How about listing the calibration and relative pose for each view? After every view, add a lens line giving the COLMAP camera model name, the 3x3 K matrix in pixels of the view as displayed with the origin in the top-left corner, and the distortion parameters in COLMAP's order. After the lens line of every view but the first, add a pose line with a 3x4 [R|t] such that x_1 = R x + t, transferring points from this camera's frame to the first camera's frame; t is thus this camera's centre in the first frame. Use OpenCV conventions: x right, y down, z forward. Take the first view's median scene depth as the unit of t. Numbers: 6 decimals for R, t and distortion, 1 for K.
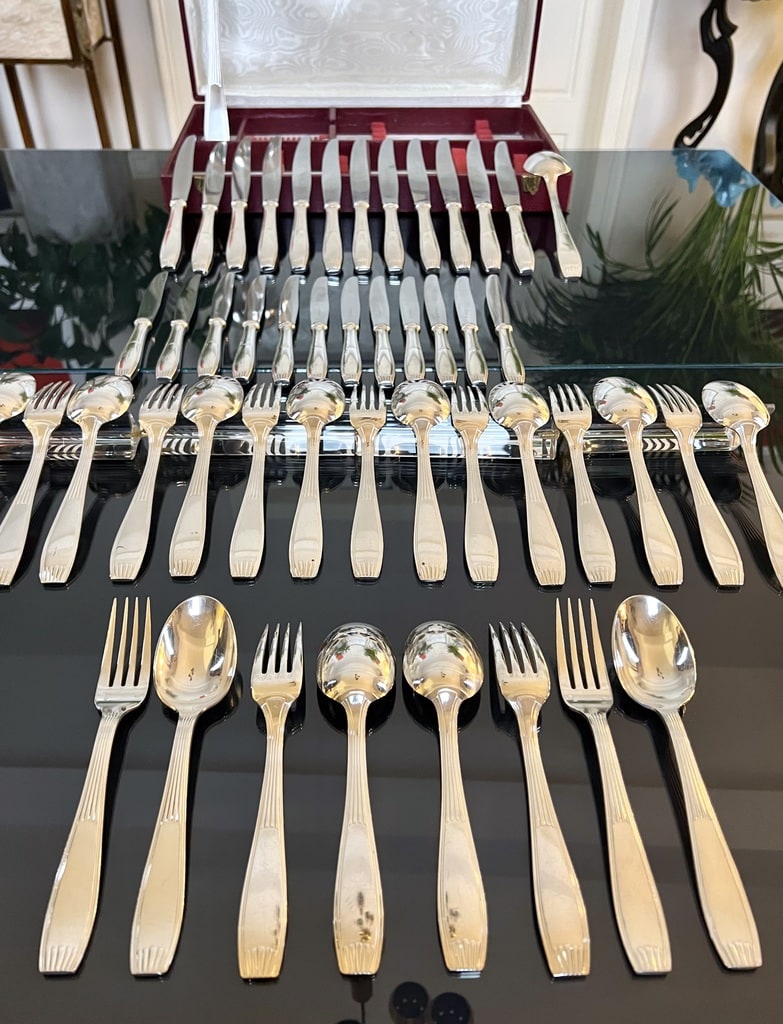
lens RADIAL K [[907.4, 0, 379.5], [0, 907.4, 513.3], [0, 0, 1]] dist [0.008702, -0.001175]
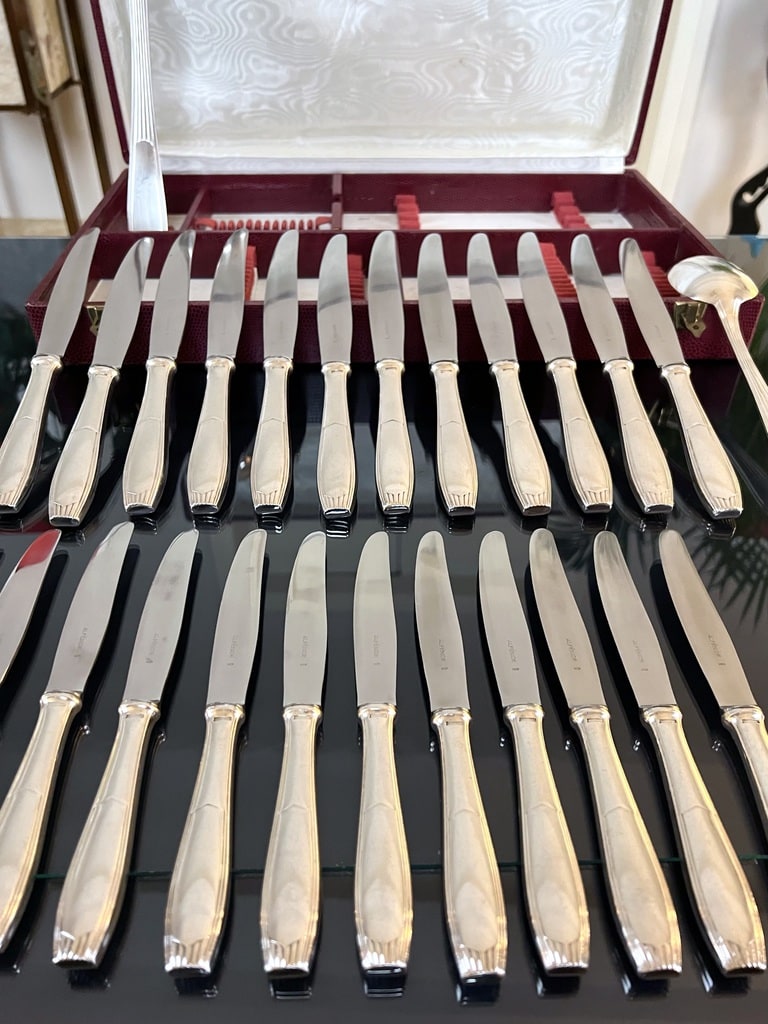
lens RADIAL K [[976.8, 0, 384.0], [0, 976.8, 512.0], [0, 0, 1]] dist [-0.002237, -0.000830]
pose [[0.999998, 0.001463, -0.001296, -0.017363], [-0.001549, 0.997624, -0.068883, -0.162563], [0.001192, 0.068885, 0.997624, 0.330529]]
